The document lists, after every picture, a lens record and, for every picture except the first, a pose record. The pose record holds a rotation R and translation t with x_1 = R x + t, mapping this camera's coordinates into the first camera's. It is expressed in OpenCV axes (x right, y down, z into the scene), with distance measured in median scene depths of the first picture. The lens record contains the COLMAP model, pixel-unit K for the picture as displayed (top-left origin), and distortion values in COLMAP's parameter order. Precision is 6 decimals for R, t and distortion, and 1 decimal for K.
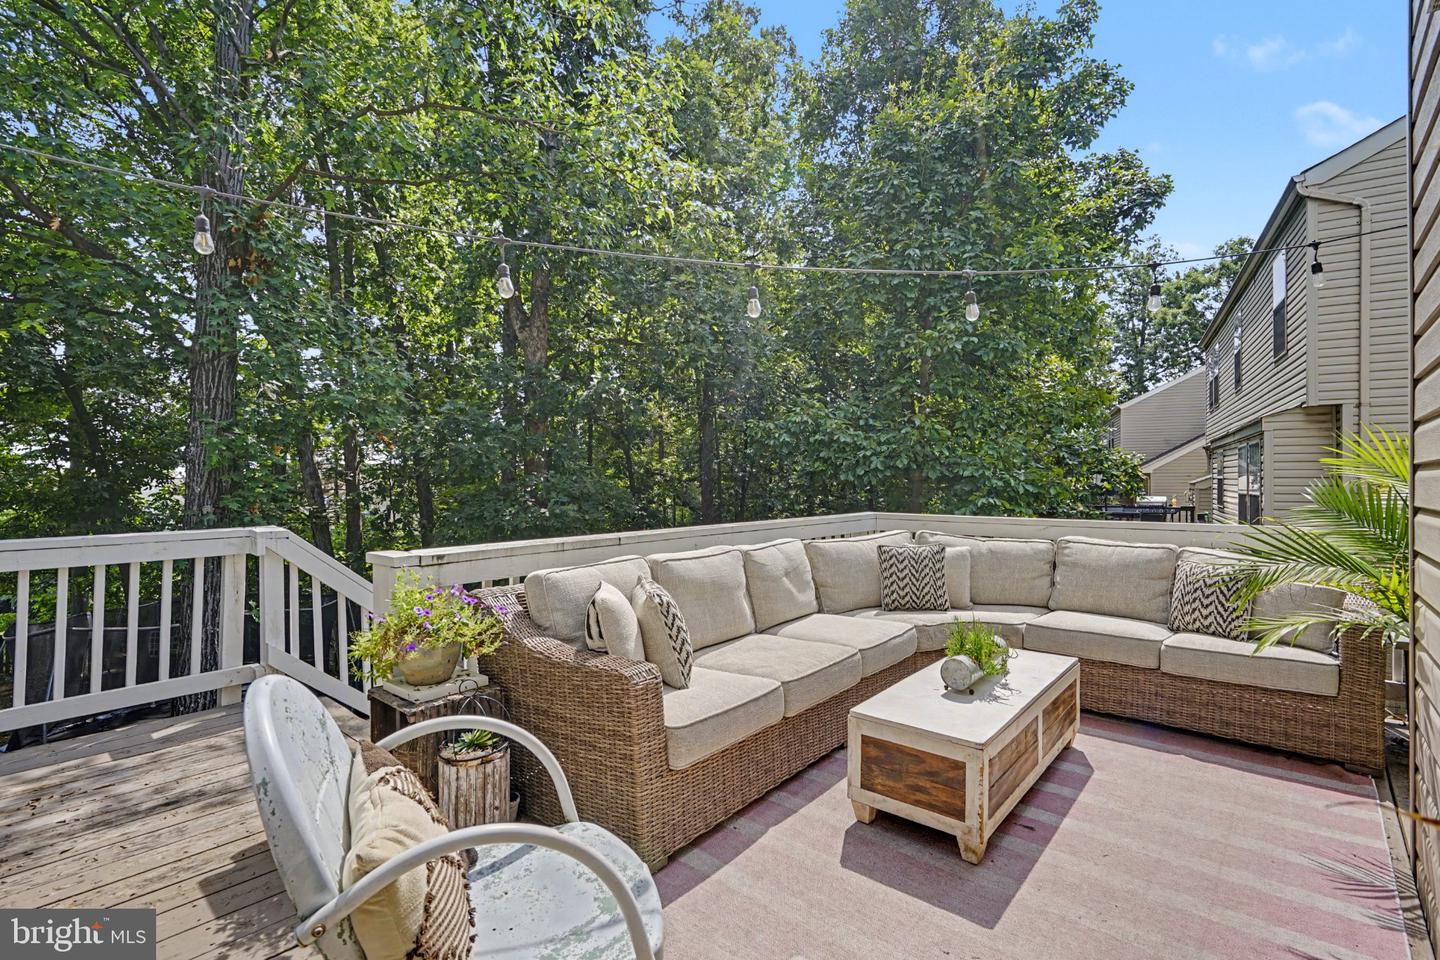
lens RADIAL K [[671.8, 0, 720.9], [0, 671.8, 477.5], [0, 0, 1]] dist [-0.000294, -0.000214]
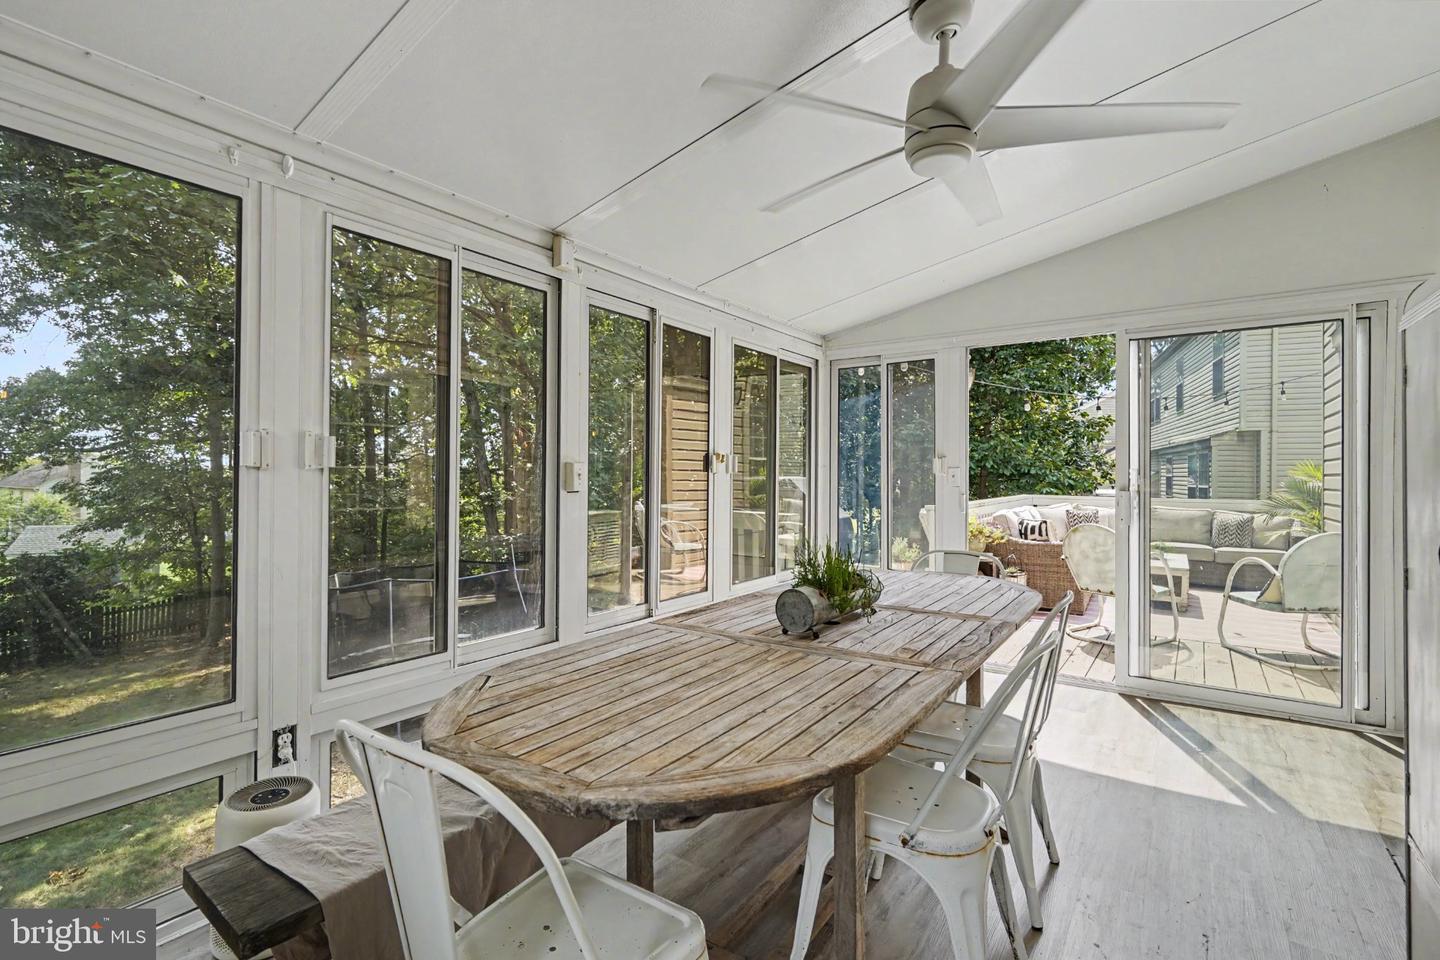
lens RADIAL K [[671.8, 0, 720.1], [0, 671.8, 475.3], [0, 0, 1]] dist [-0.000294, -0.000214]
pose [[0.993939, 0.008252, 0.109619, -0.494479], [-0.009085, 0.999933, 0.007103, -0.002376], [-0.109553, -0.008056, 0.993948, -0.419741]]
